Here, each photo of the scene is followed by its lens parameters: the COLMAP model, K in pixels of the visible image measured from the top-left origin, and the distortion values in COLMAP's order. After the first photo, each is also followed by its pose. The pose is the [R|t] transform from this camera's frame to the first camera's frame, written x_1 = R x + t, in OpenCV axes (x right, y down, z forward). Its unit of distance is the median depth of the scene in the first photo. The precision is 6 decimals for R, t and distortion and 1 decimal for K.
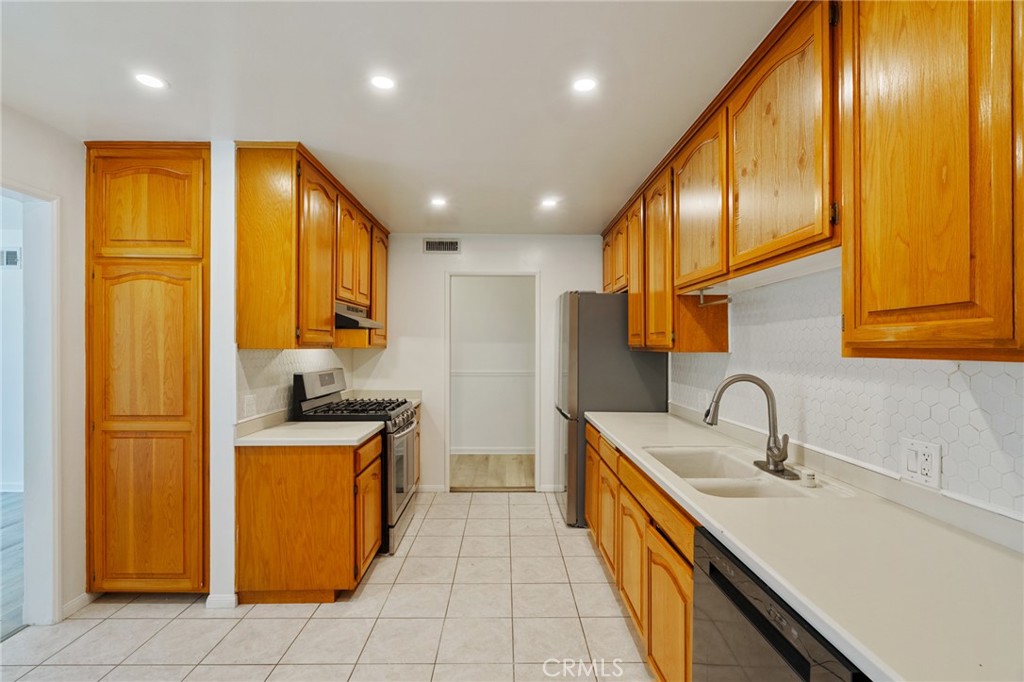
lens RADIAL K [[465.3, 0, 516.2], [0, 465.3, 348.1], [0, 0, 1]] dist [-0.003826, 0.001214]
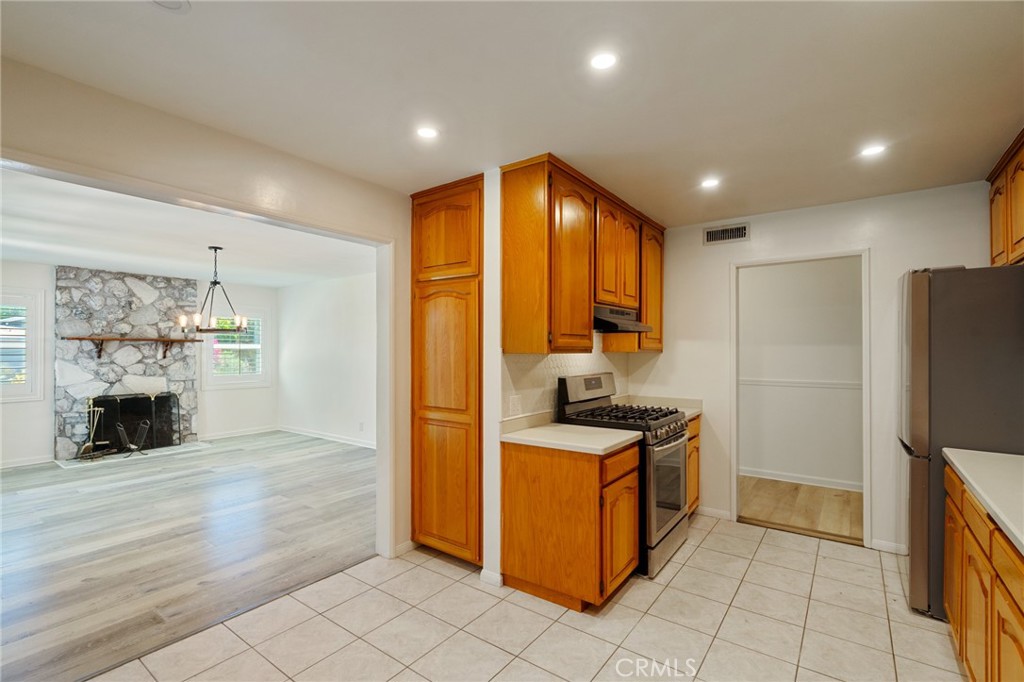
lens RADIAL K [[465.3, 0, 513.3], [0, 465.3, 348.6], [0, 0, 1]] dist [-0.003826, 0.001214]
pose [[0.792039, -0.005546, -0.610445, 0.092290], [0.001236, 0.999971, -0.007482, -0.001248], [0.610469, 0.005171, 0.792023, 0.130230]]
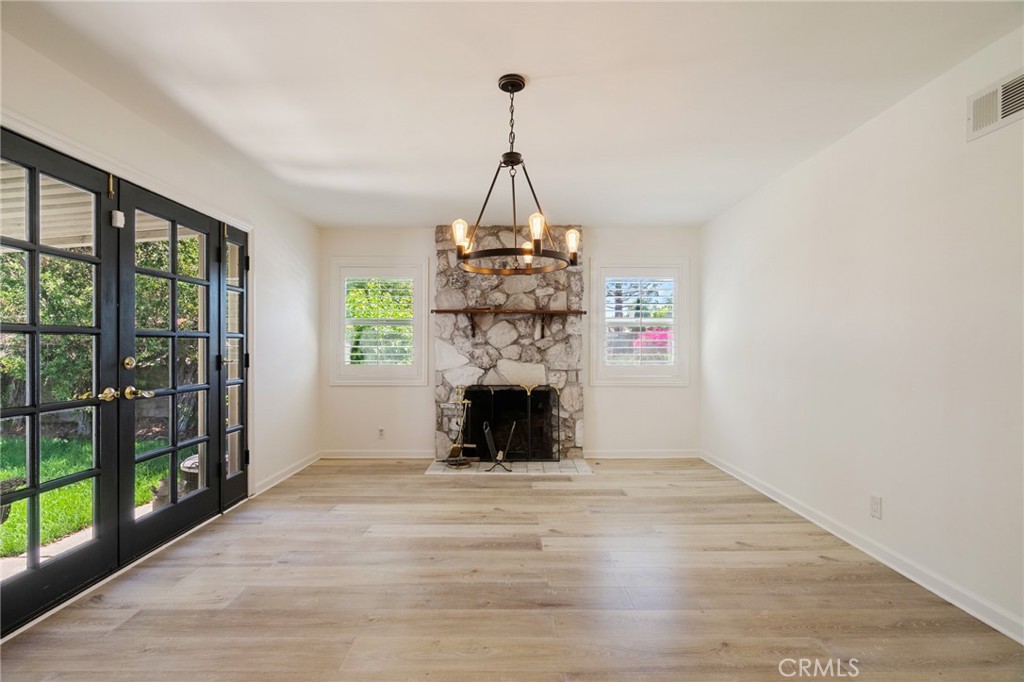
lens RADIAL K [[465.3, 0, 507.7], [0, 465.3, 349.8], [0, 0, 1]] dist [-0.003826, 0.001214]
pose [[-0.023531, 0.003749, -0.999716, -1.071730], [-0.002537, 0.999990, 0.003810, 0.066566], [0.999720, 0.002625, -0.023521, 0.851166]]
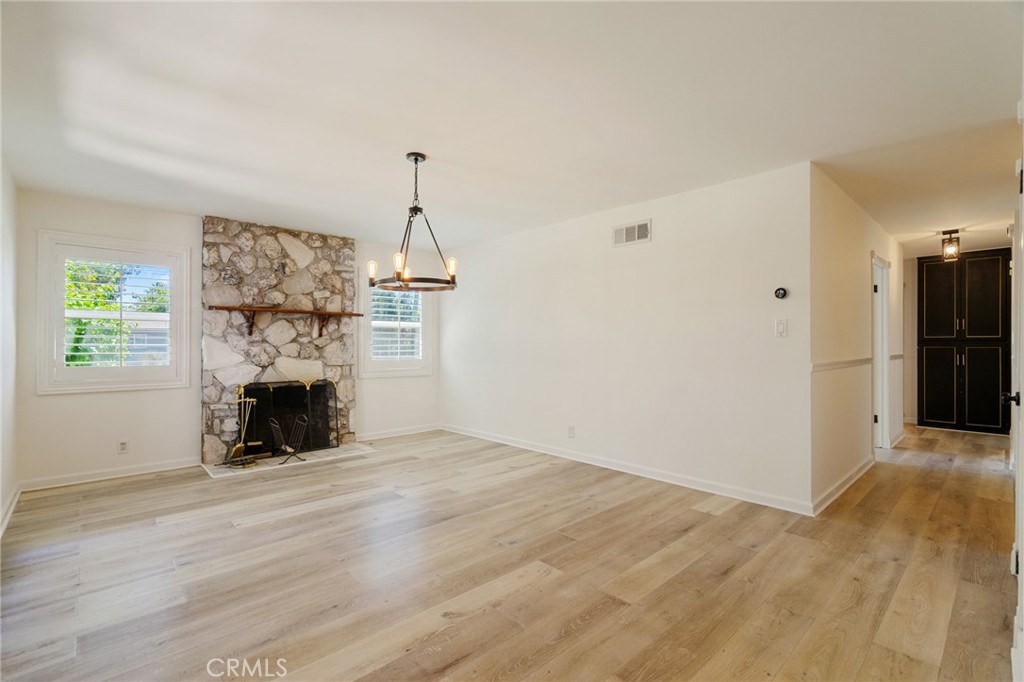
lens RADIAL K [[465.3, 0, 510.2], [0, 465.3, 342.9], [0, 0, 1]] dist [-0.003826, 0.001214]
pose [[0.662194, -0.005121, -0.749315, -0.877120], [0.000449, 0.999979, -0.006437, 0.067025], [0.749333, 0.003926, 0.662182, 0.256060]]
